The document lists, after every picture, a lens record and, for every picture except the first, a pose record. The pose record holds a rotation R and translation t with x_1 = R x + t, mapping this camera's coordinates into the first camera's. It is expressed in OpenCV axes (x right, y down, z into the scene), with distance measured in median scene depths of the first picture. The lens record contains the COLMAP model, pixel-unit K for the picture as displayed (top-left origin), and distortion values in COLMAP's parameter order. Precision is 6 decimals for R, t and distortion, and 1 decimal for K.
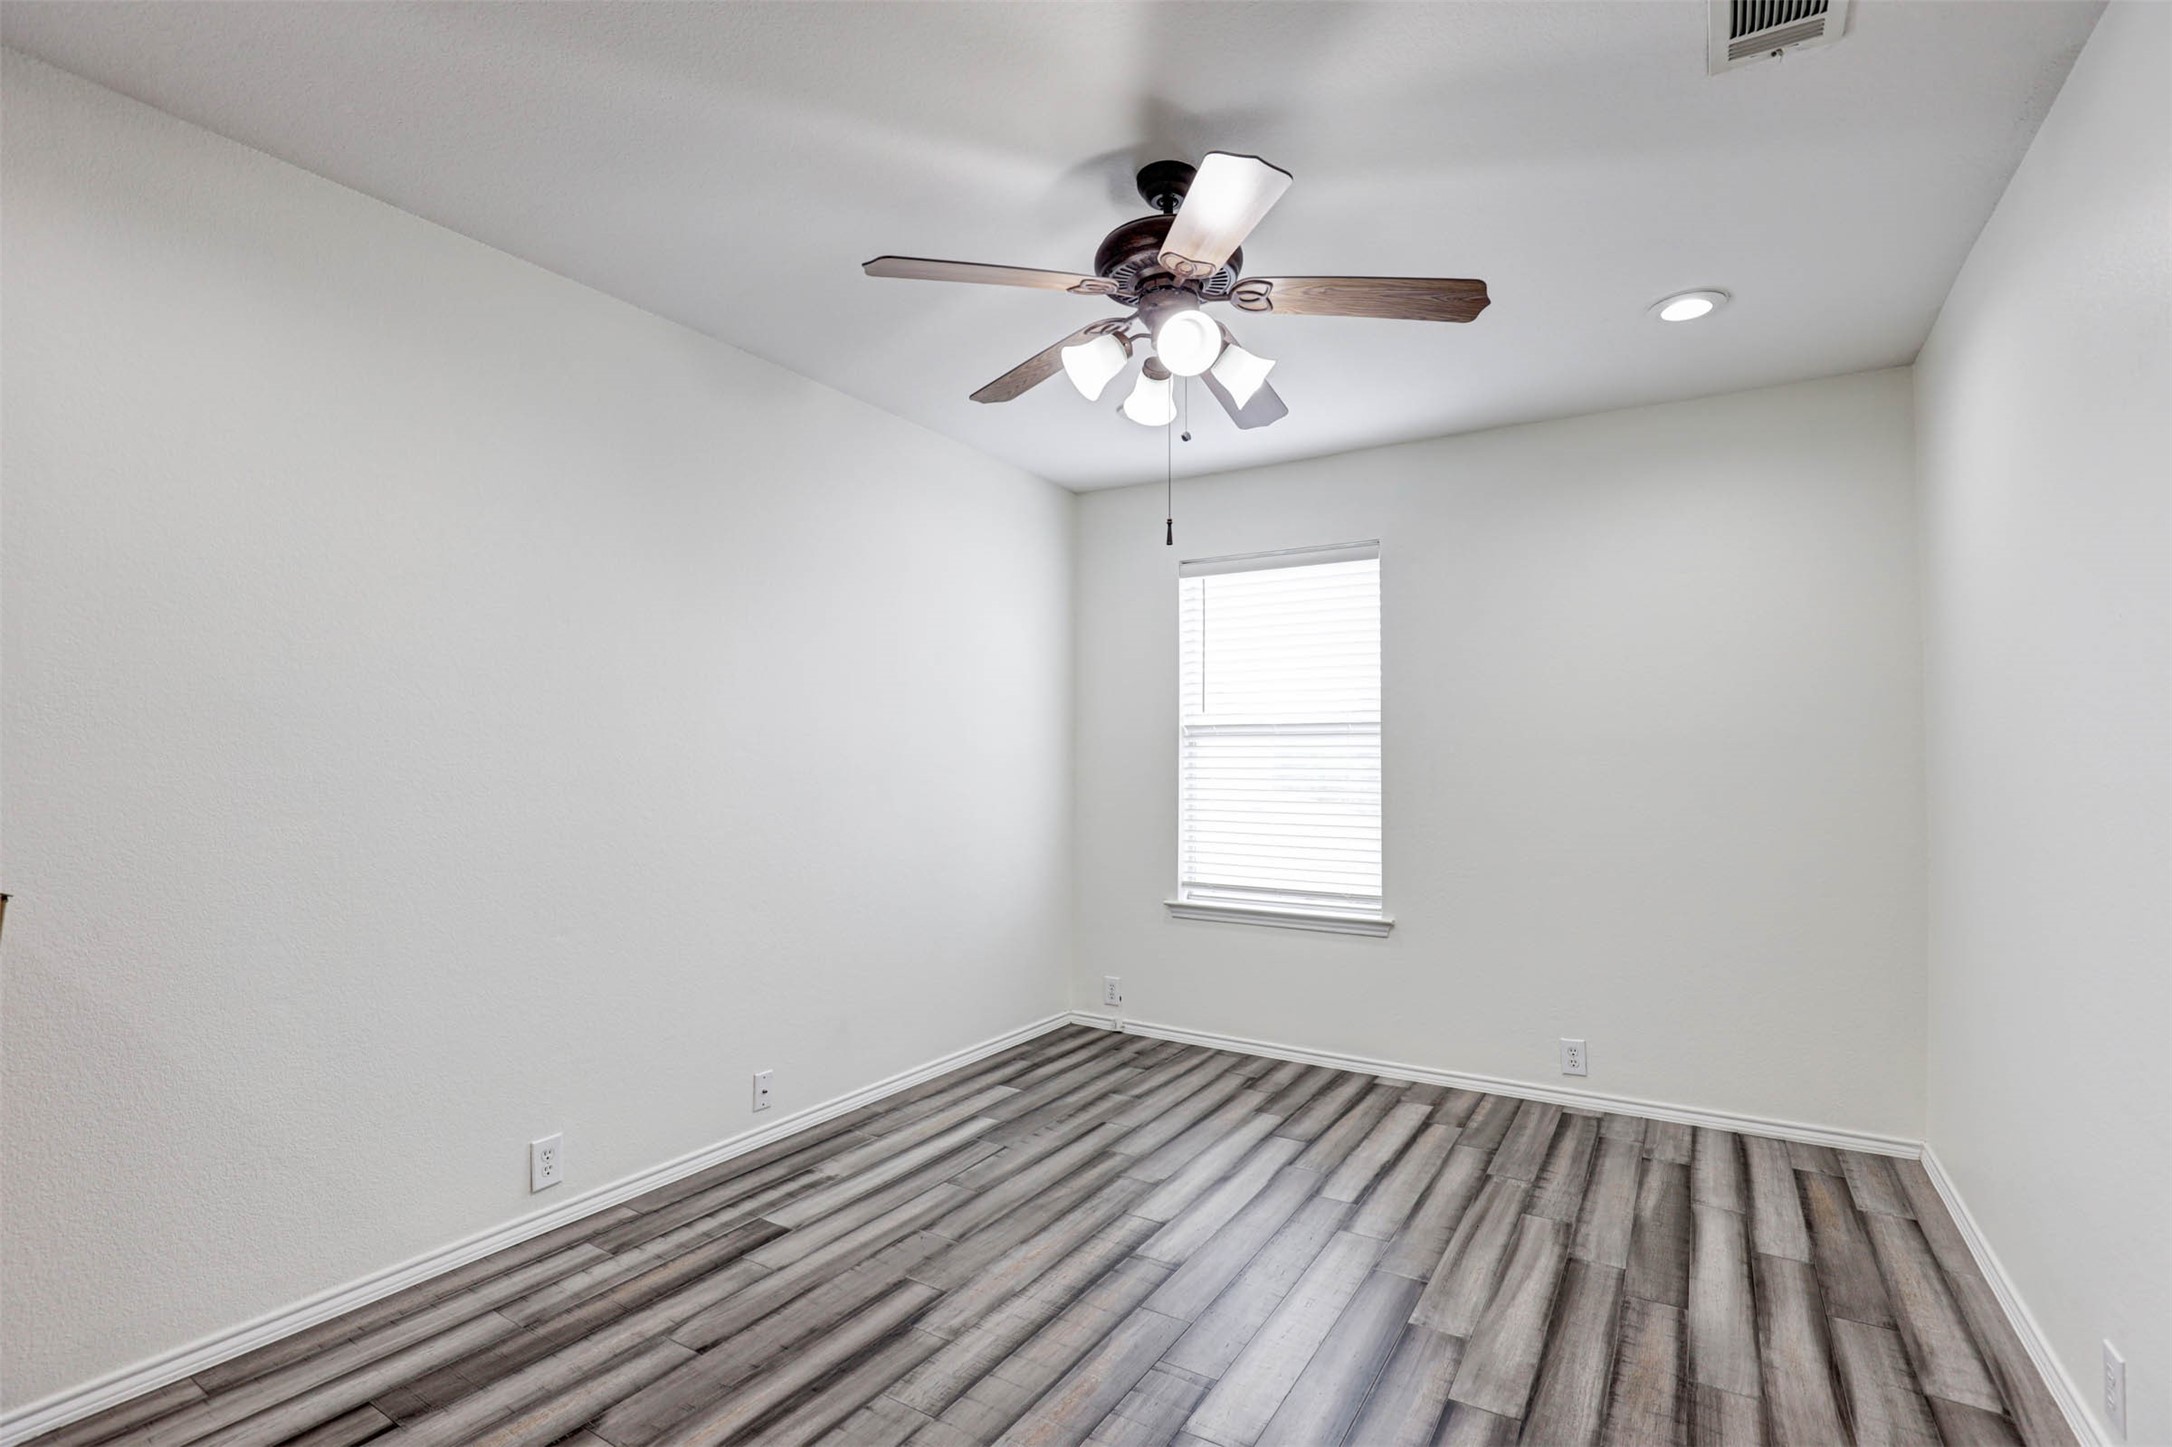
lens RADIAL K [[1007.7, 0, 1081.6], [0, 1007.7, 770.3], [0, 0, 1]] dist [-0.037476, 0.004620]
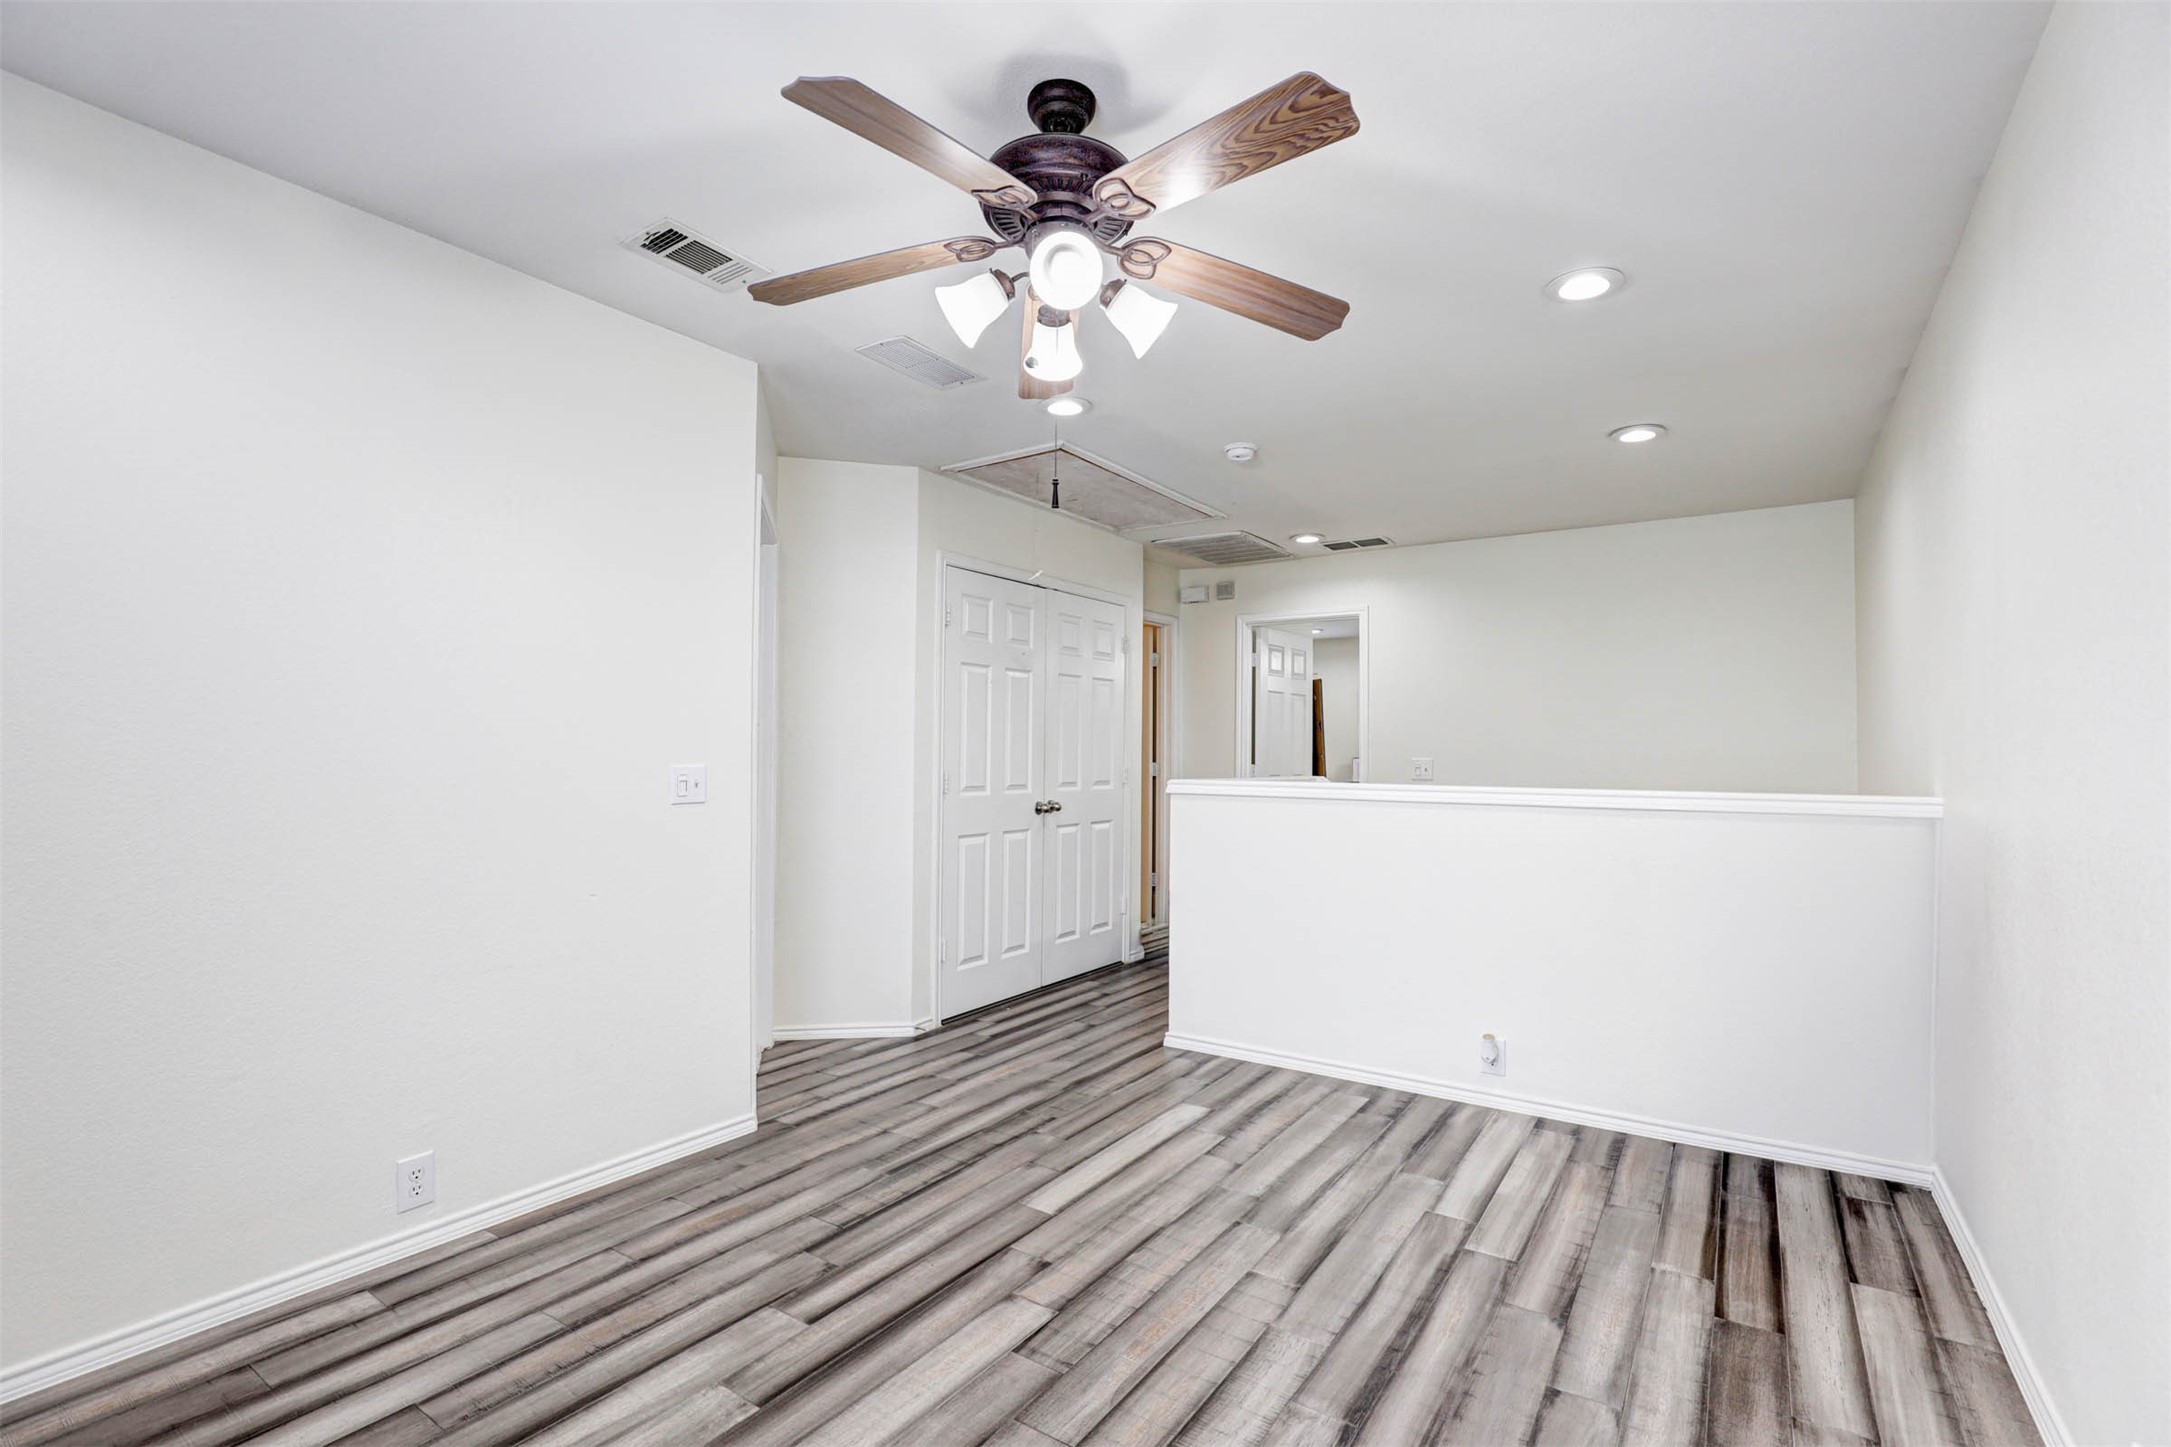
lens RADIAL K [[1007.3, 0, 1081.1], [0, 1007.3, 770.3], [0, 0, 1]] dist [-0.037476, 0.004620]
pose [[-0.999045, -0.011239, 0.042226, 0.027335], [-0.010146, 0.999610, 0.026017, -0.015509], [-0.042502, 0.025564, -0.998769, 2.024568]]
